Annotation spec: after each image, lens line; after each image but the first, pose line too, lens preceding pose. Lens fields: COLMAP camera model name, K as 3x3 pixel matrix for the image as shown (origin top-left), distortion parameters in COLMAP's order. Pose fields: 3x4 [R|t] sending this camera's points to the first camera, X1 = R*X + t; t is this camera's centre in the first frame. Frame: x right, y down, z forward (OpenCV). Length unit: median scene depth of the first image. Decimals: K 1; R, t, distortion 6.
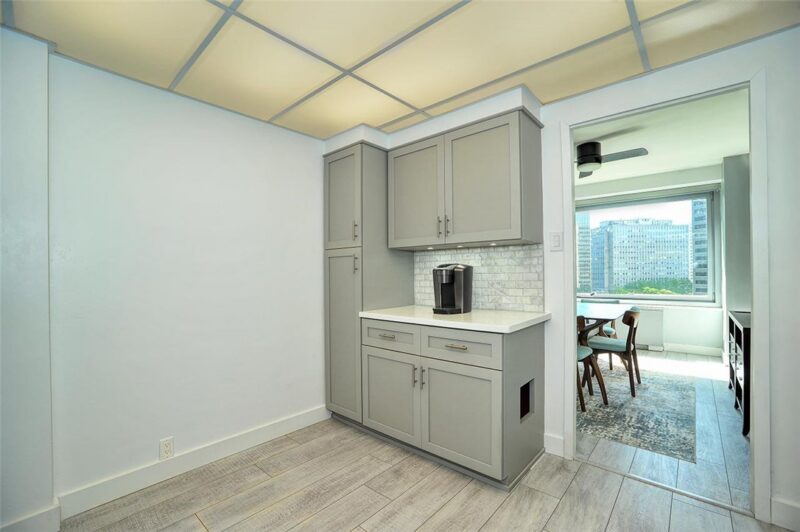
lens RADIAL K [[344.5, 0, 404.5], [0, 344.5, 272.8], [0, 0, 1]] dist [-0.037358, 0.001217]
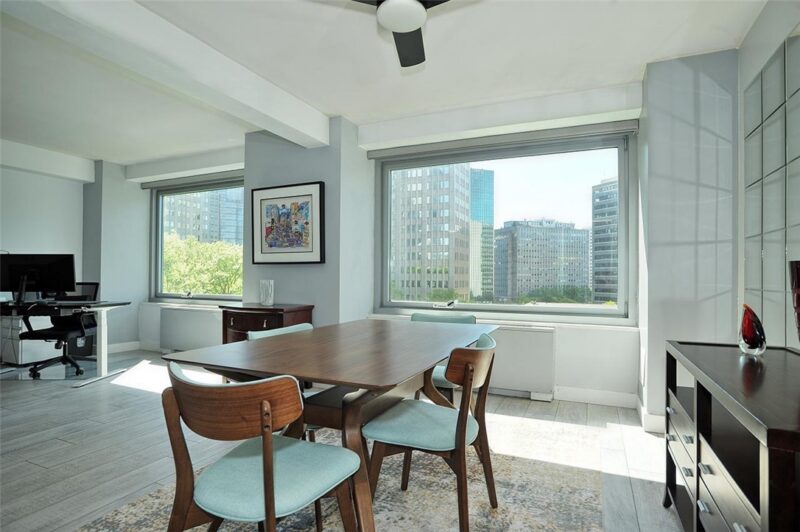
lens RADIAL K [[425.6, 0, 401.3], [0, 425.6, 270.1], [0, 0, 1]] dist [-0.045601, 0.000116]
pose [[0.959524, 0.021484, 0.280805, 0.414366], [-0.017641, 0.999713, -0.016207, 0.028053], [-0.281073, 0.010597, 0.959628, 0.498206]]
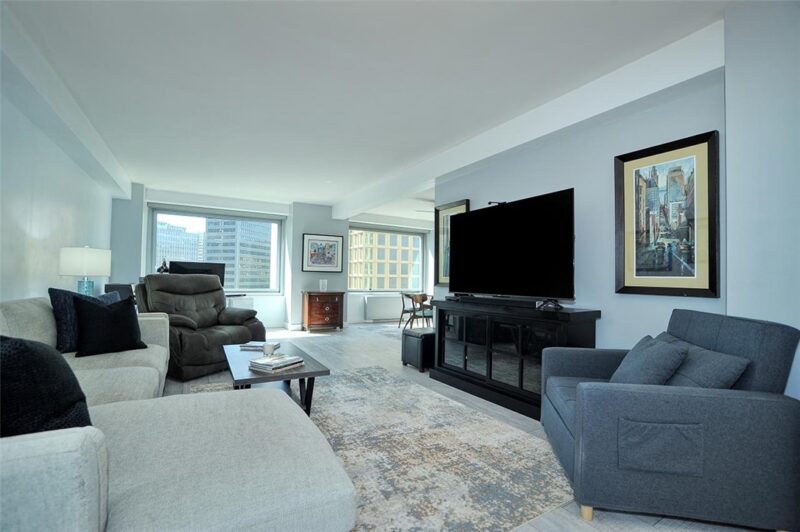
lens RADIAL K [[344.5, 0, 404.5], [0, 344.5, 272.8], [0, 0, 1]] dist [-0.037358, 0.001217]
pose [[0.313649, 0.033085, 0.948962, -1.291150], [-0.020312, 0.999398, -0.028130, 0.048253], [-0.949322, -0.010452, 0.314133, 0.631095]]
